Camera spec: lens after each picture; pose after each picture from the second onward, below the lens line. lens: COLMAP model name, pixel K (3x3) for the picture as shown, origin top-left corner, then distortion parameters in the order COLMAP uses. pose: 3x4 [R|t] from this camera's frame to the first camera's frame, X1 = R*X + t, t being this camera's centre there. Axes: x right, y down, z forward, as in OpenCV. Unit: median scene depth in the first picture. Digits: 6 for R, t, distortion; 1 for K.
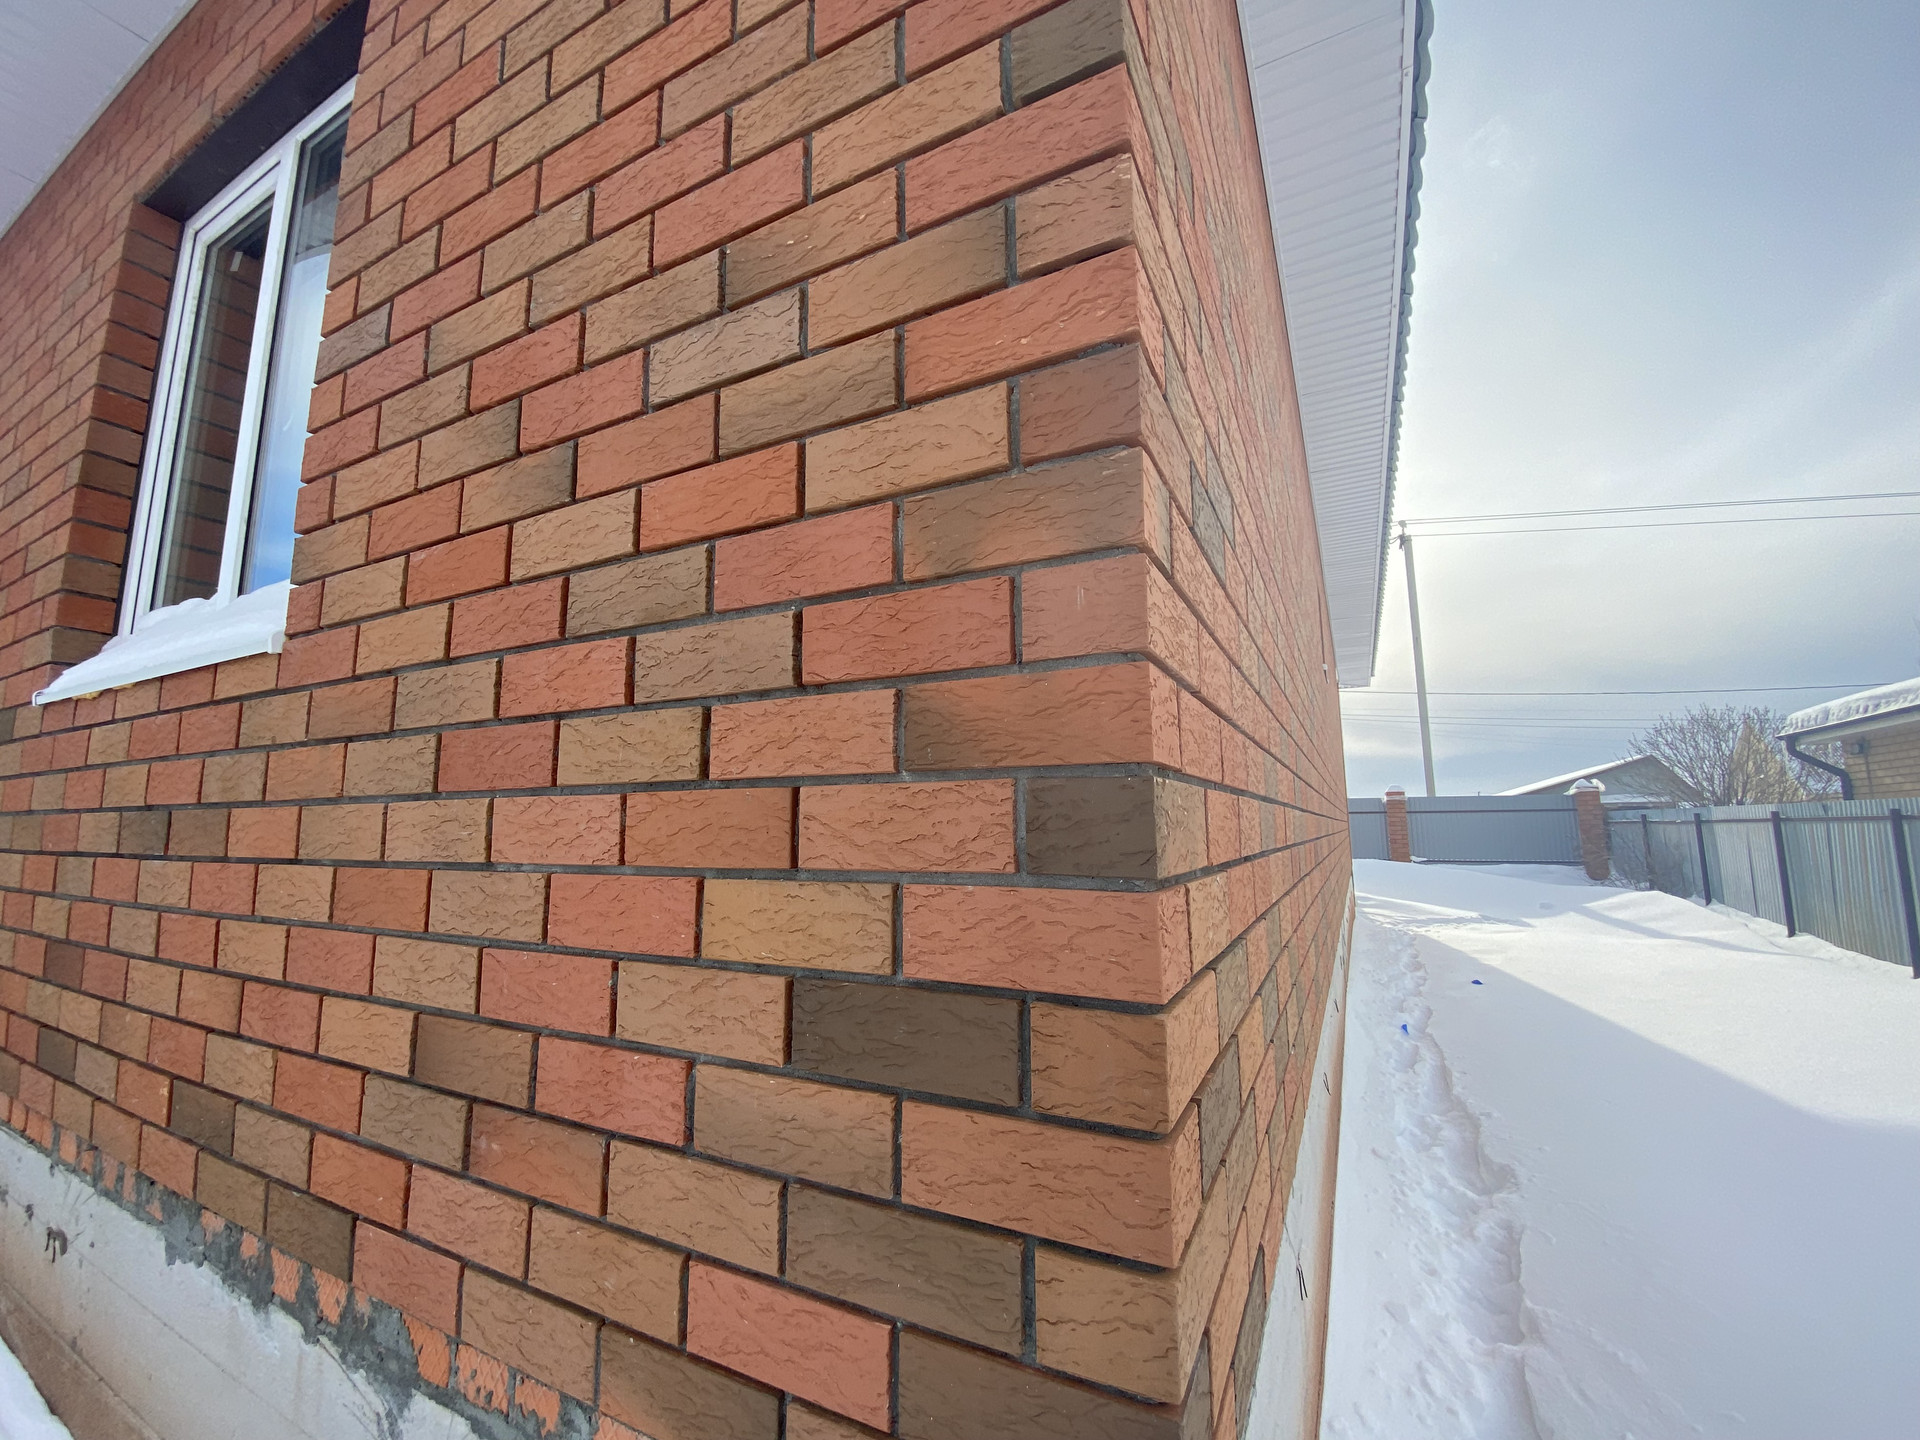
lens RADIAL K [[782.2, 0, 960.0], [0, 782.2, 720.0], [0, 0, 1]] dist [0.003603, -0.015089]
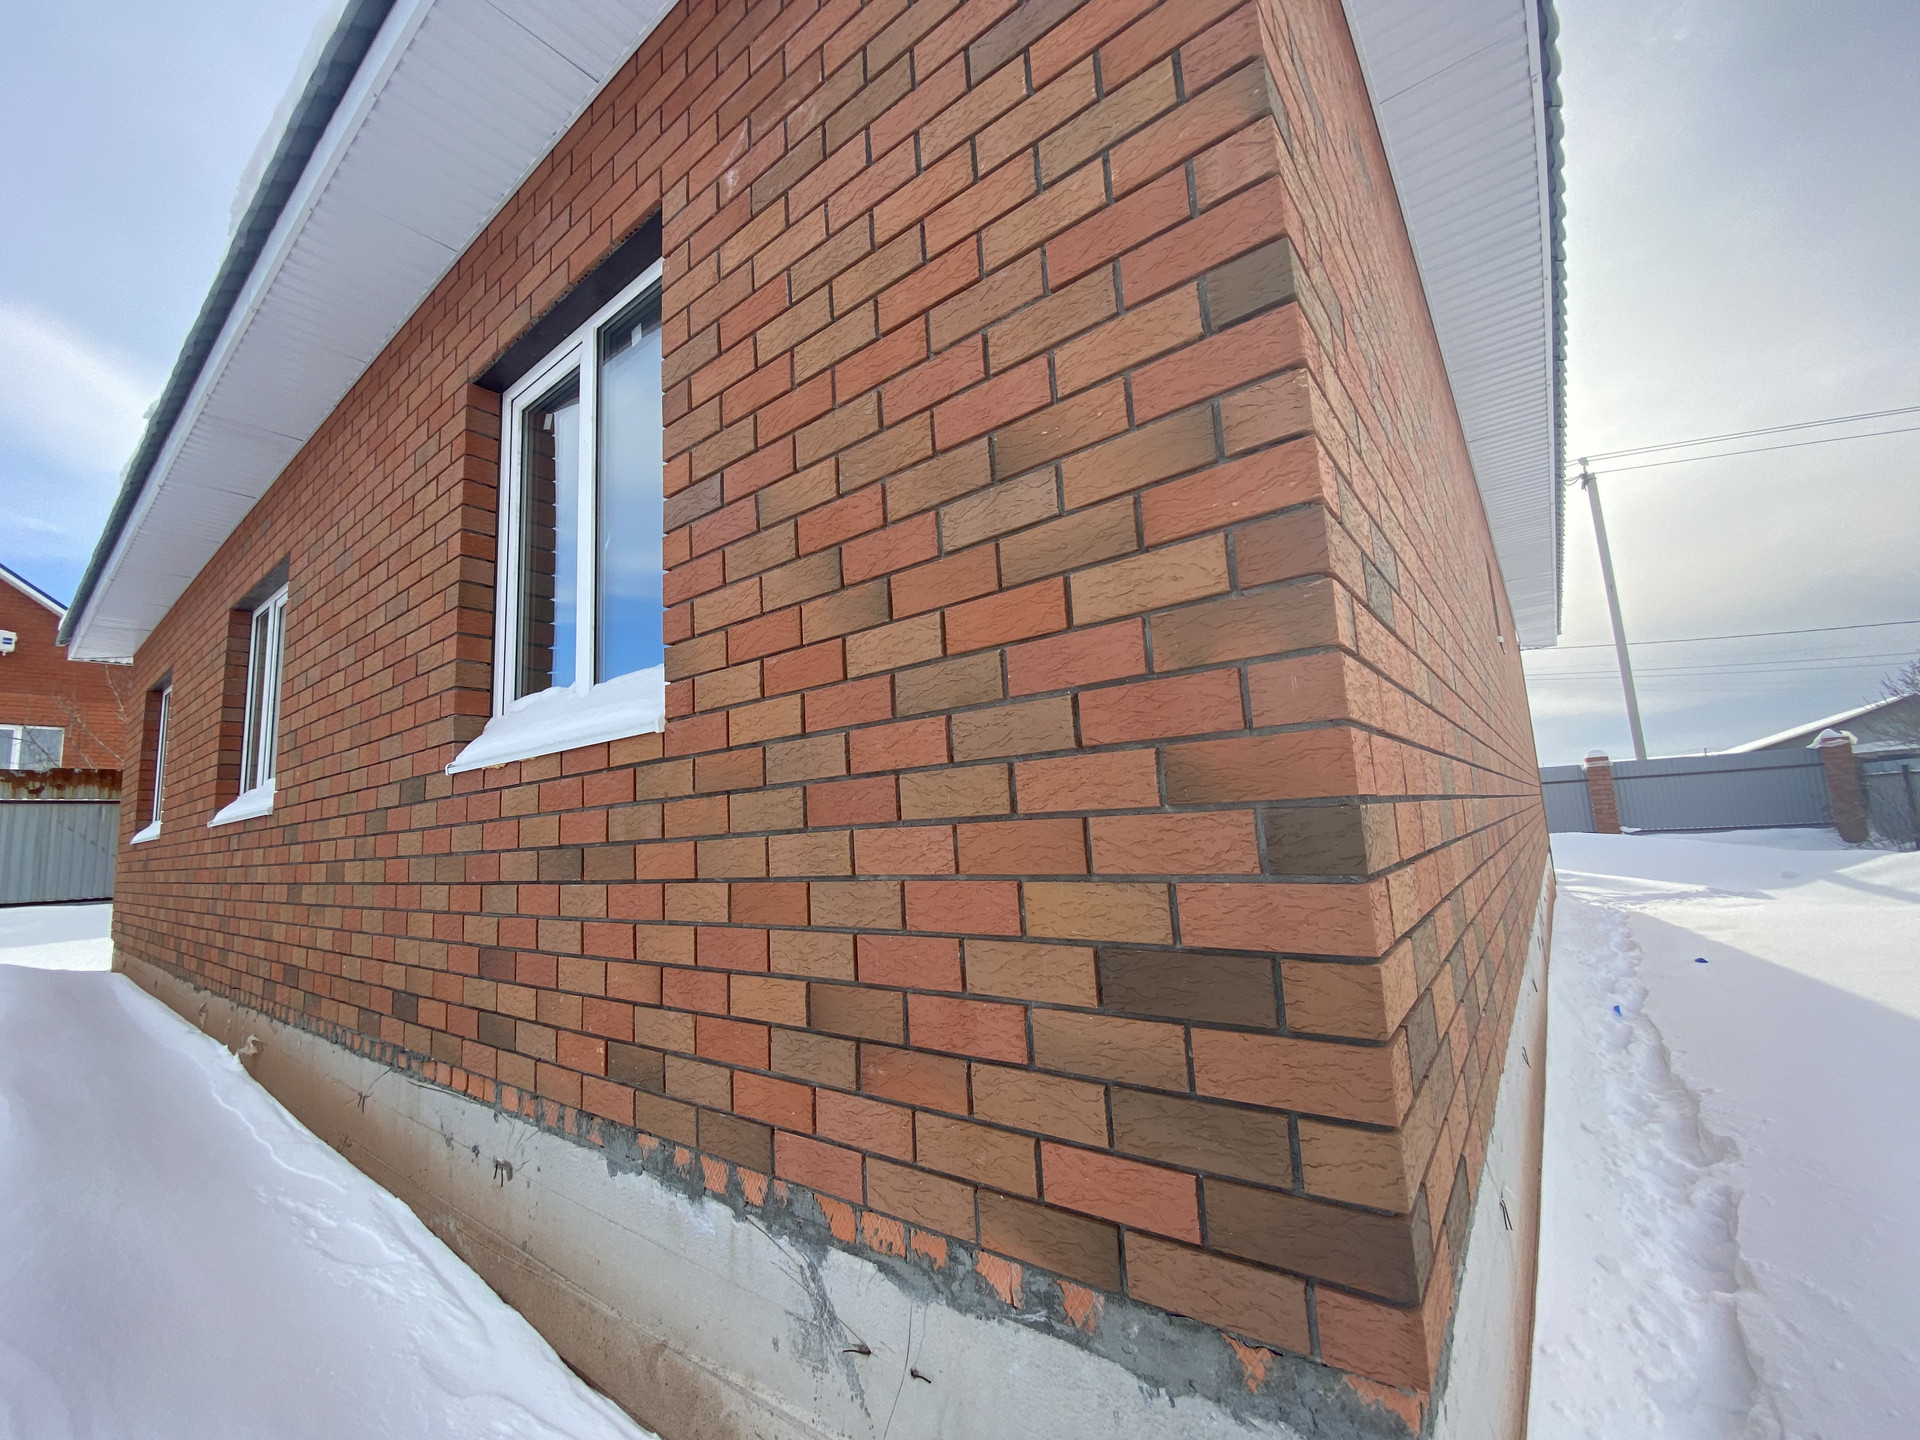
lens RADIAL K [[775.9, 0, 954.9], [0, 775.9, 722.5], [0, 0, 1]] dist [0.018806, -0.020753]
pose [[0.980872, -0.072037, -0.180835, -0.104102], [0.073778, 0.997270, 0.002910, -0.067949], [0.180131, -0.016196, 0.983509, -0.273848]]
